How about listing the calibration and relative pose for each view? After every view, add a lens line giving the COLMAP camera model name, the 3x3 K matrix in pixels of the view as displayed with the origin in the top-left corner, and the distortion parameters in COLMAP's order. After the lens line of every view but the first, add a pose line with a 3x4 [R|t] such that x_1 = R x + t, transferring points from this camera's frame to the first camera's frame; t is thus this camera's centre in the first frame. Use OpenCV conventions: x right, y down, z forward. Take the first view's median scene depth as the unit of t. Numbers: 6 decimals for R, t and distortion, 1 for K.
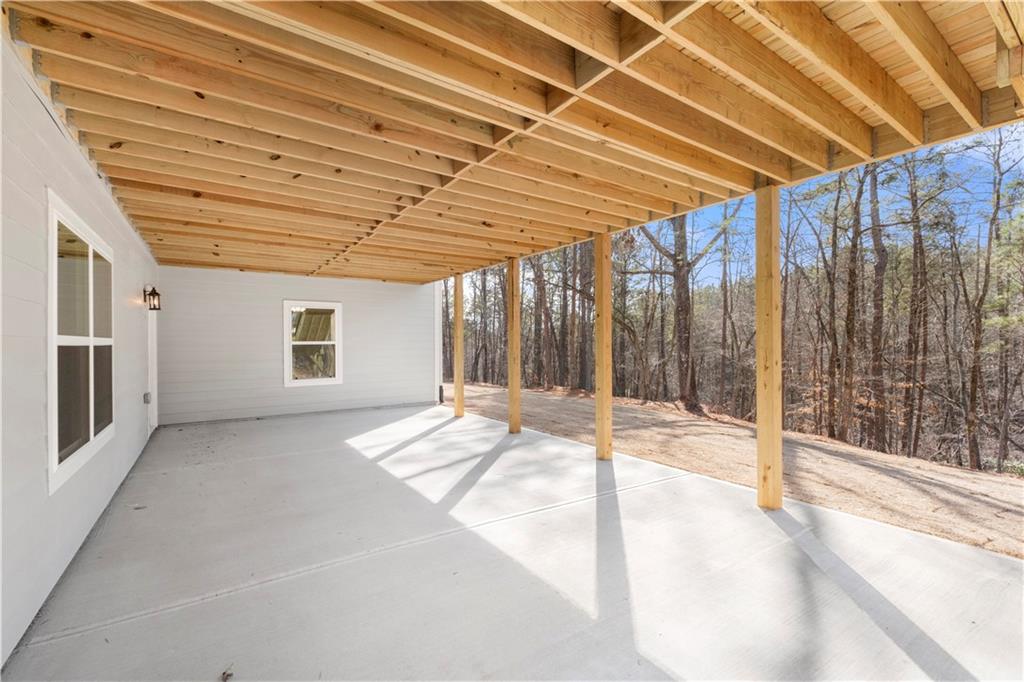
lens RADIAL K [[459.7, 0, 519.2], [0, 459.7, 341.8], [0, 0, 1]] dist [-0.002251, -0.001332]
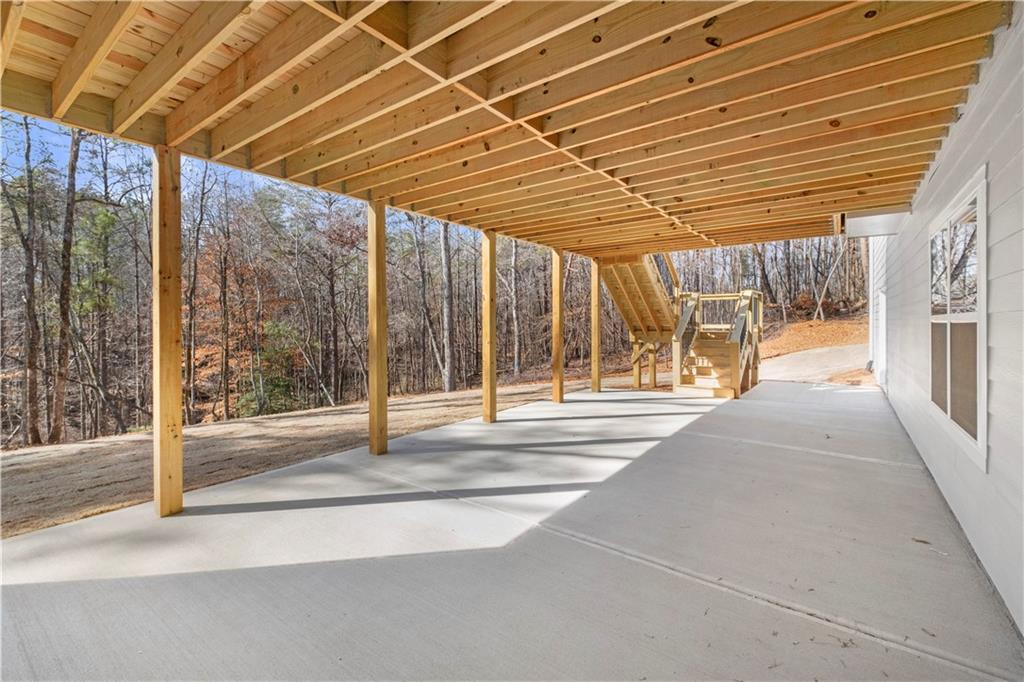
lens RADIAL K [[443.6, 0, 508.4], [0, 443.6, 329.9], [0, 0, 1]] dist [-0.003927, -0.000775]
pose [[-0.315198, -0.004076, 0.949017, -1.292440], [0.004316, 0.999974, 0.005729, 0.011923], [-0.949016, 0.005901, -0.315172, 1.857374]]
